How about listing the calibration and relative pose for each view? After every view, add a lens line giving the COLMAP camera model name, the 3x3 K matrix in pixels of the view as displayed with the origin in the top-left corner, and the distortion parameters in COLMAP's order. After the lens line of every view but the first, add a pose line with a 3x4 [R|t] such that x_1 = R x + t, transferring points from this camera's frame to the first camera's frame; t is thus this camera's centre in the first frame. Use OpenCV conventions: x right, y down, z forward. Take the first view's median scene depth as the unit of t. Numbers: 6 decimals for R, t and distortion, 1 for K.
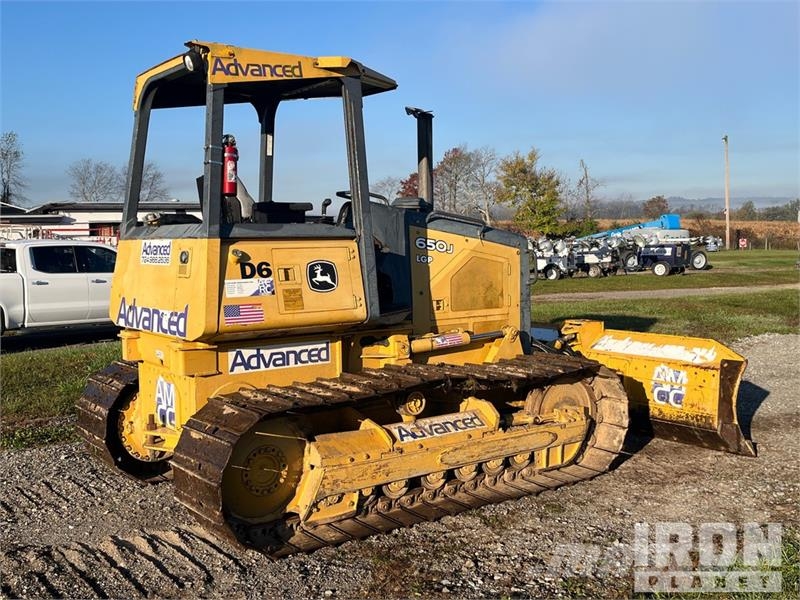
lens RADIAL K [[764.2, 0, 400.0], [0, 764.2, 300.0], [0, 0, 1]] dist [0.108908, 0.000602]
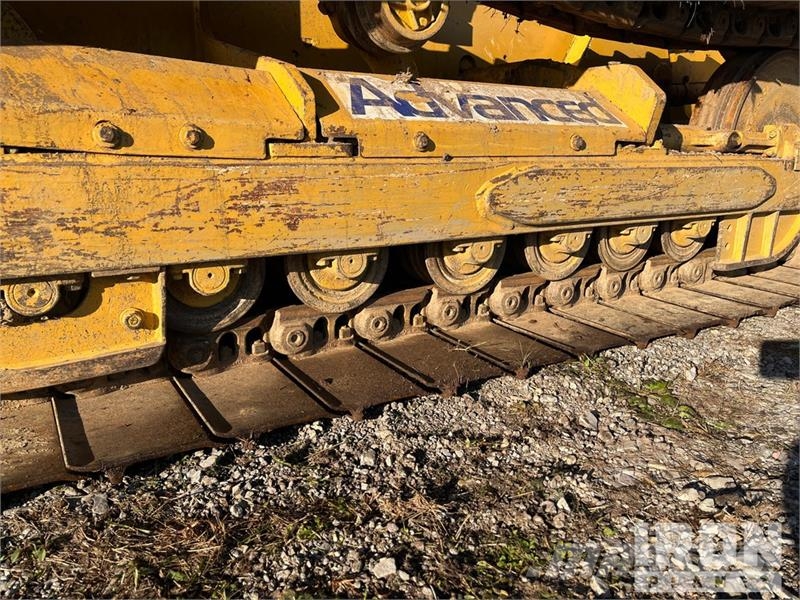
lens RADIAL K [[617.2, 0, 400.0], [0, 617.2, 300.0], [0, 0, 1]] dist [0.076007, -0.111896]
pose [[0.998092, 0.042775, -0.044522, 0.029722], [-0.033002, 0.979071, 0.200823, 0.197119], [0.052181, -0.198971, 0.978615, 0.742864]]
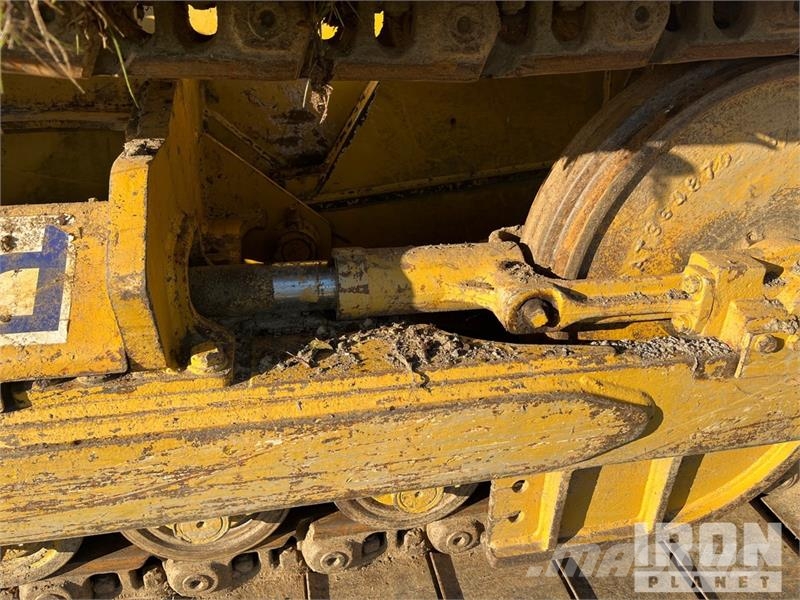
lens RADIAL K [[617.2, 0, 400.0], [0, 617.2, 300.0], [0, 0, 1]] dist [0.076007, -0.111896]
pose [[0.913899, 0.215051, -0.344300, 0.219513], [-0.057723, 0.908374, 0.414156, 0.112764], [0.401818, -0.358623, 0.842575, 0.984119]]
